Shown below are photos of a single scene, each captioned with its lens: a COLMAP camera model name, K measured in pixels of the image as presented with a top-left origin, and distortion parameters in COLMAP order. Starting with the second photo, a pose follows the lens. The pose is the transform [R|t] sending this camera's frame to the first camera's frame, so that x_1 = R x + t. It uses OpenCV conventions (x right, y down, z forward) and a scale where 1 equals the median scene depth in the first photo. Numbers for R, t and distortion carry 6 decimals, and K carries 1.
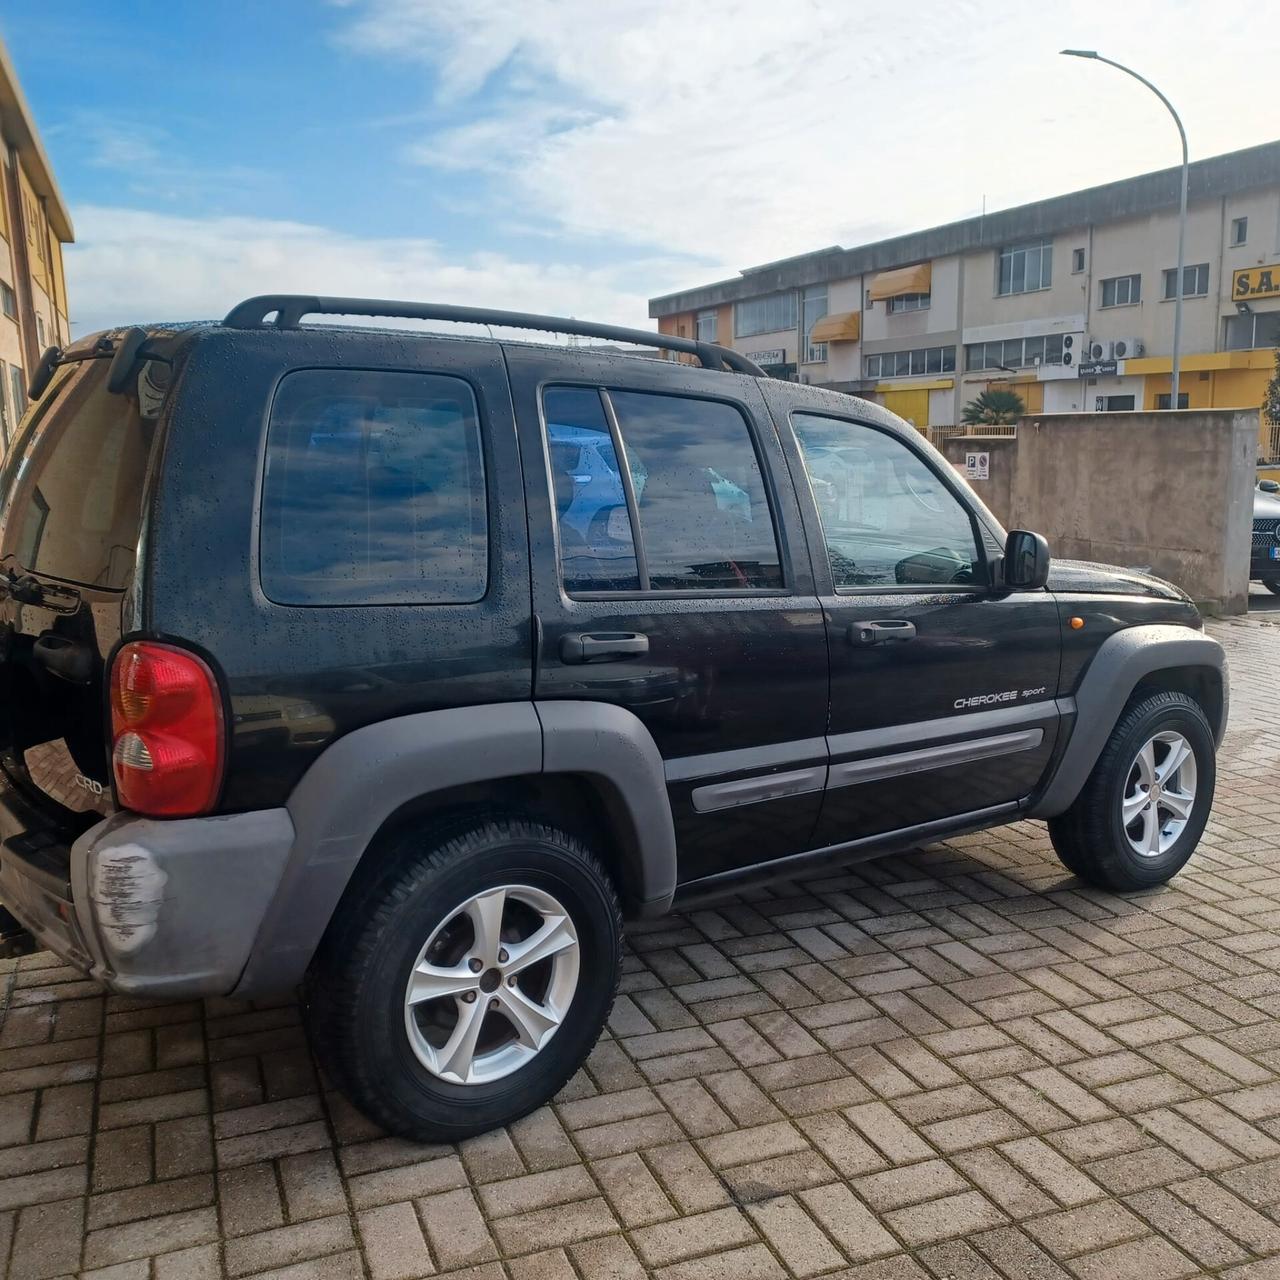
lens RADIAL K [[1243.8, 0, 646.9], [0, 1243.8, 642.9], [0, 0, 1]] dist [0.025425, 0.000000]
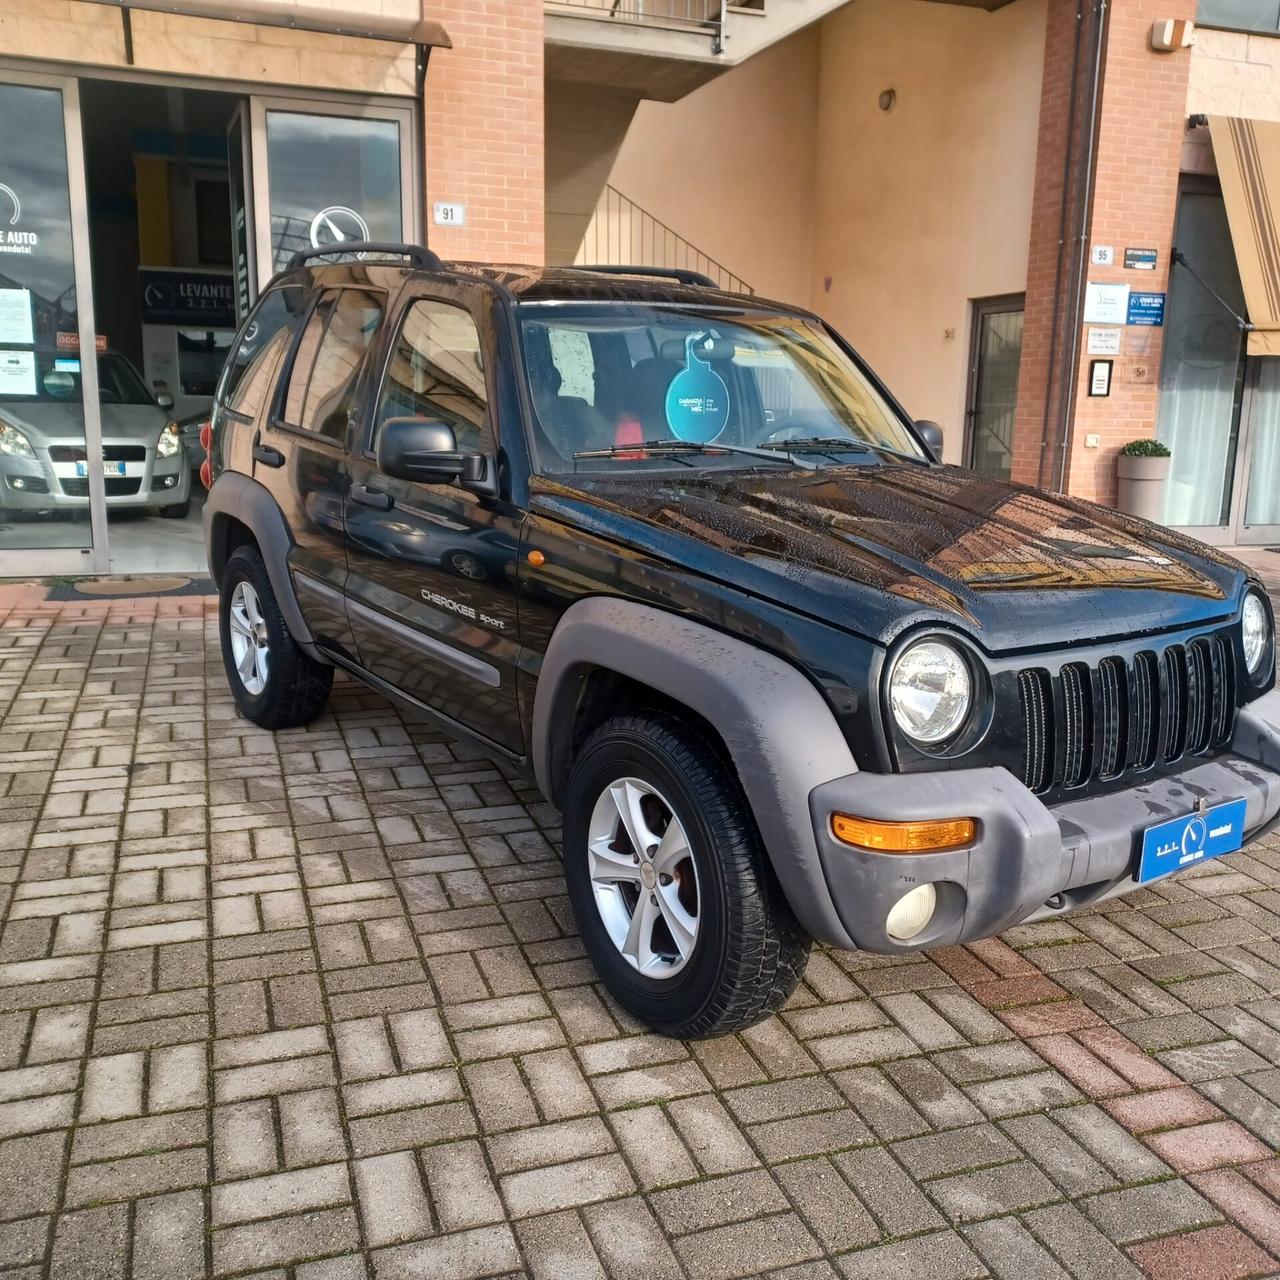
lens RADIAL K [[1243.8, 0, 647.4], [0, 1243.8, 651.4], [0, 0, 1]] dist [0.025425, 0.000000]
pose [[-0.032298, 0.217919, -0.975432, 1.330095], [-0.191619, 0.956488, 0.220031, -0.171943], [0.980938, 0.194018, 0.010865, 1.287598]]
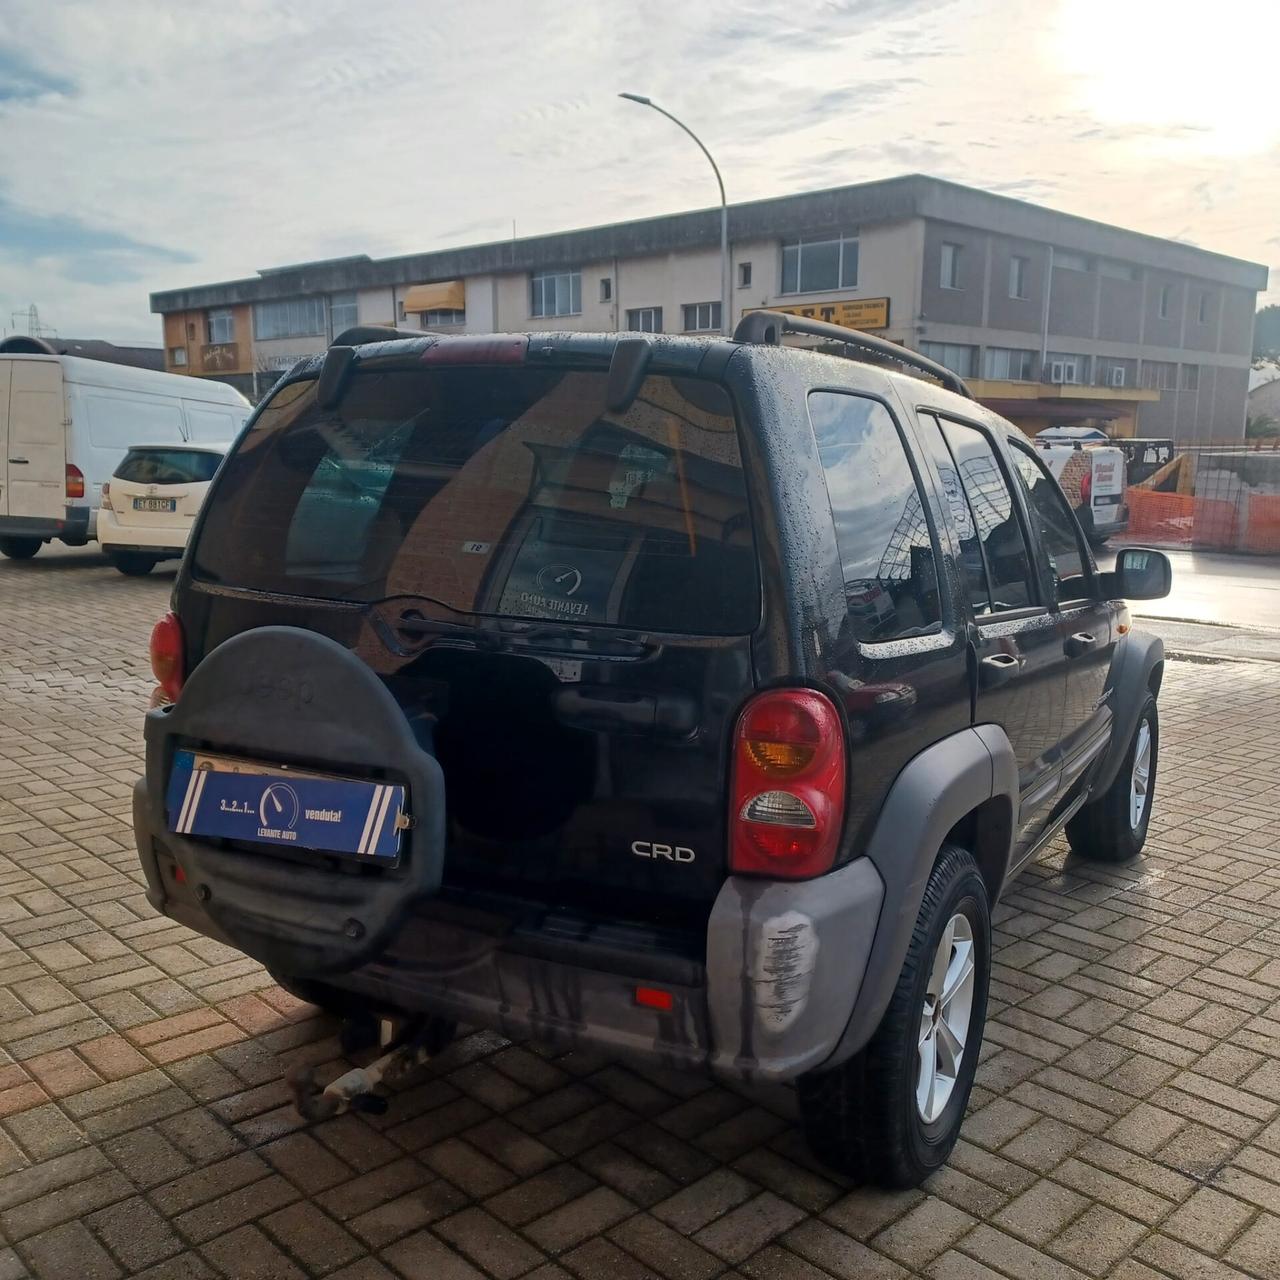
lens RADIAL K [[1243.8, 0, 655.9], [0, 1243.8, 609.3], [0, 0, 1]] dist [0.025425, 0.000000]
pose [[0.919243, -0.029549, 0.392581, -0.599693], [0.042948, 0.998755, -0.025389, -0.029031], [-0.391342, 0.040199, 0.919367, 0.133859]]
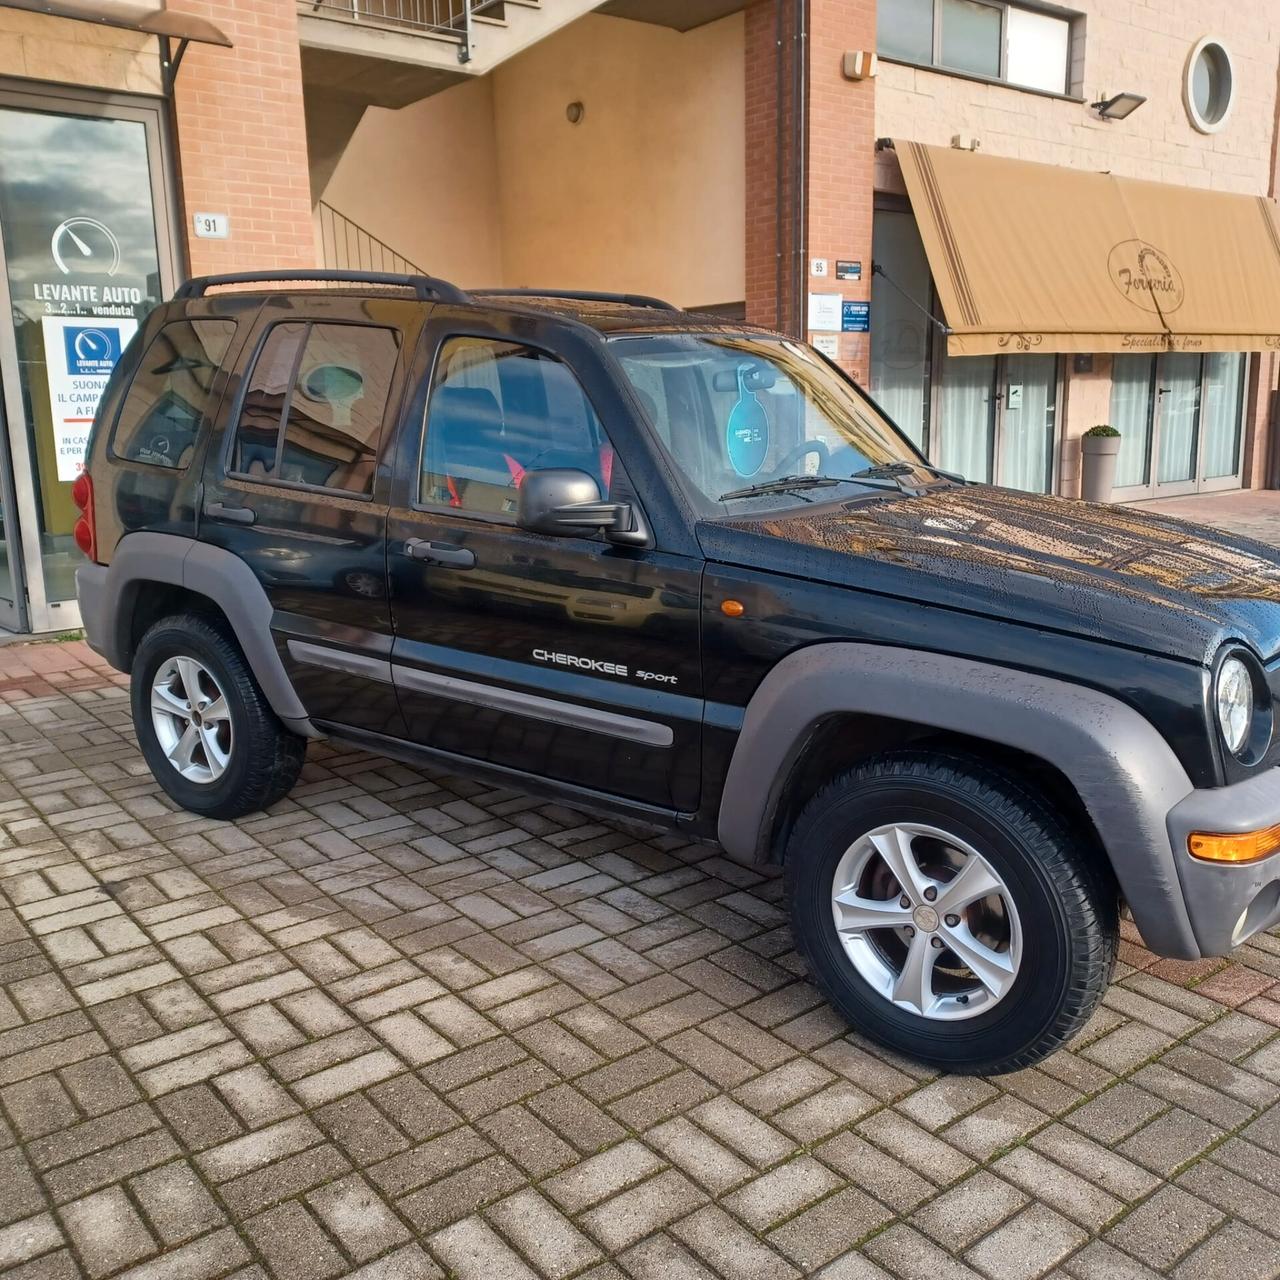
lens RADIAL K [[1243.8, 0, 644.2], [0, 1243.8, 645.8], [0, 0, 1]] dist [0.025425, 0.000000]
pose [[0.293710, 0.200518, -0.934626, 1.233433], [-0.152956, 0.975011, 0.161116, -0.126544], [0.943578, 0.095635, 0.317041, 0.862983]]
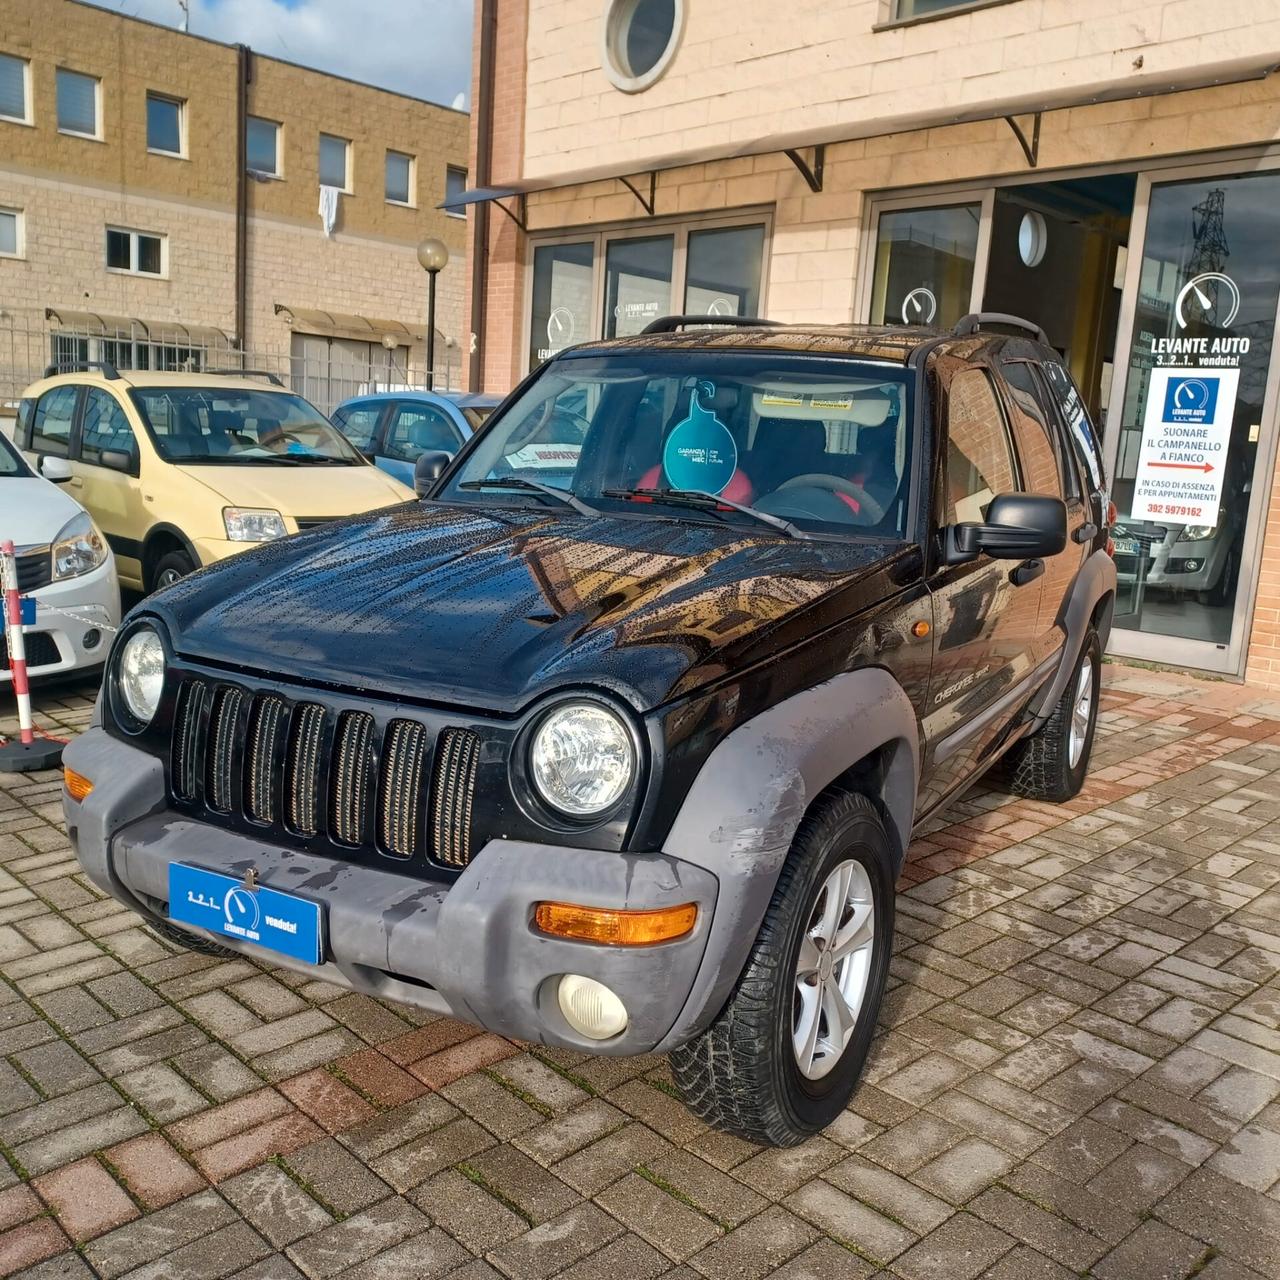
lens RADIAL K [[1243.8, 0, 640.6], [0, 1243.8, 644.8], [0, 0, 1]] dist [0.025425, 0.000000]
pose [[-0.919090, 0.032584, -0.392698, 0.635168], [-0.106526, 0.938923, 0.327226, -0.345331], [0.379376, 0.342582, -0.859483, 2.298911]]
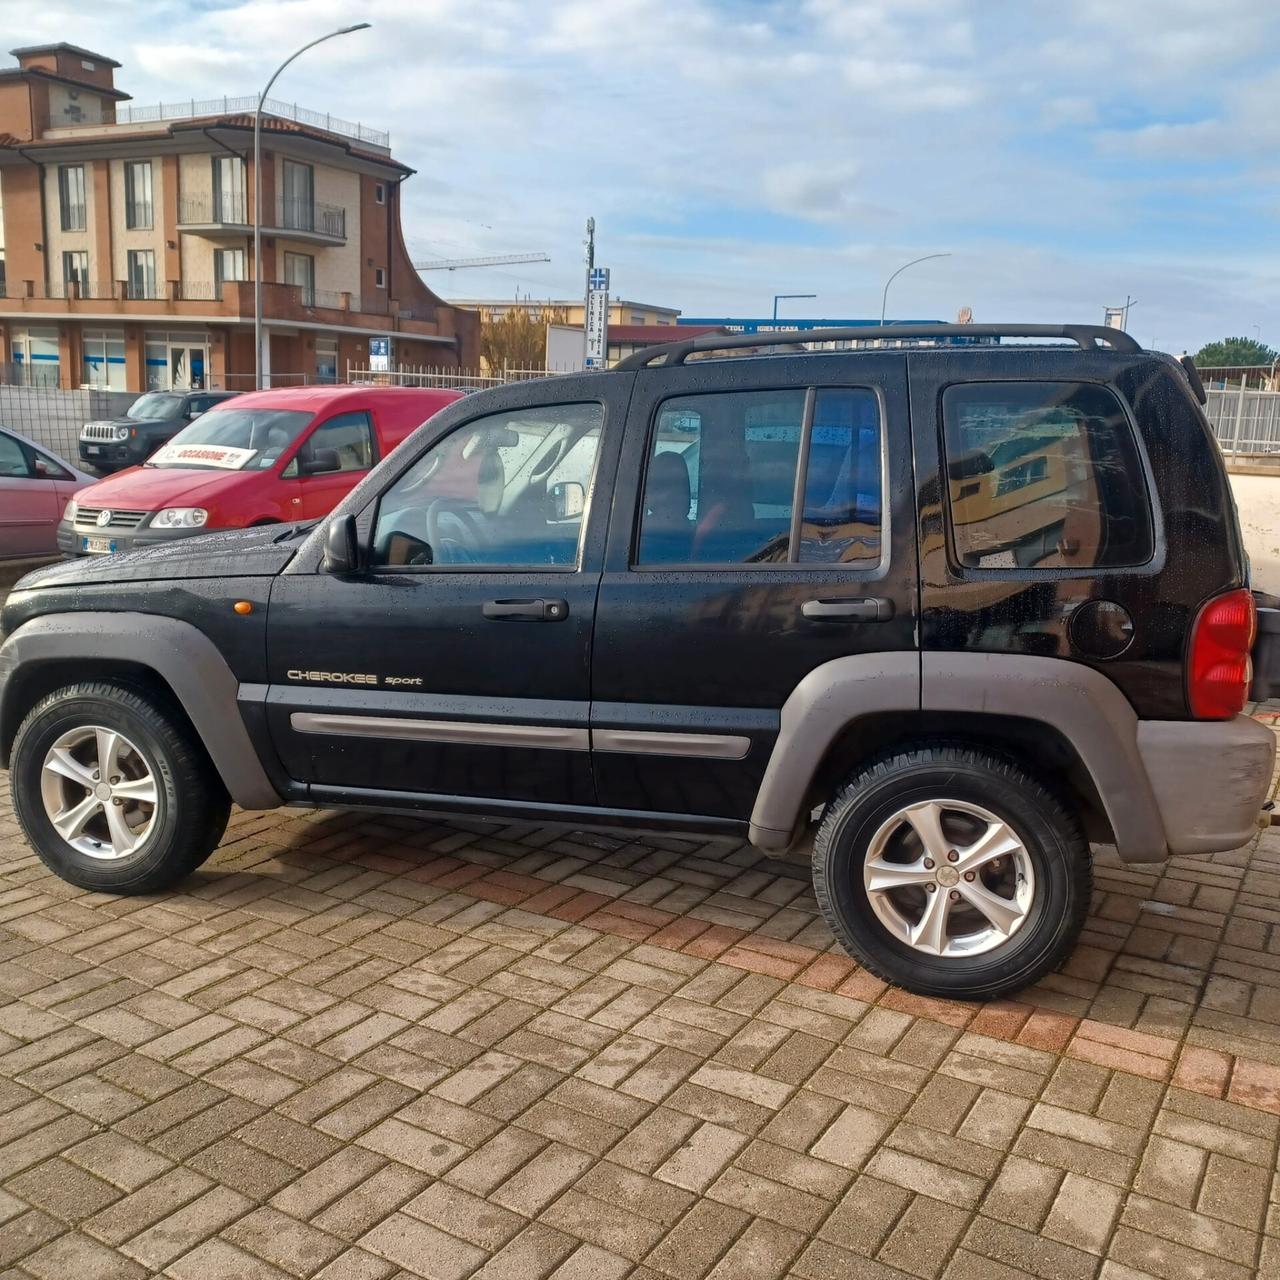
lens RADIAL K [[1243.8, 0, 642.6], [0, 1243.8, 647.4], [0, 0, 1]] dist [0.025425, 0.000000]
pose [[-0.606730, -0.161953, 0.778235, -1.039964], [0.107898, 0.953186, 0.282481, -0.339632], [-0.787551, 0.255360, -0.560852, 1.976256]]
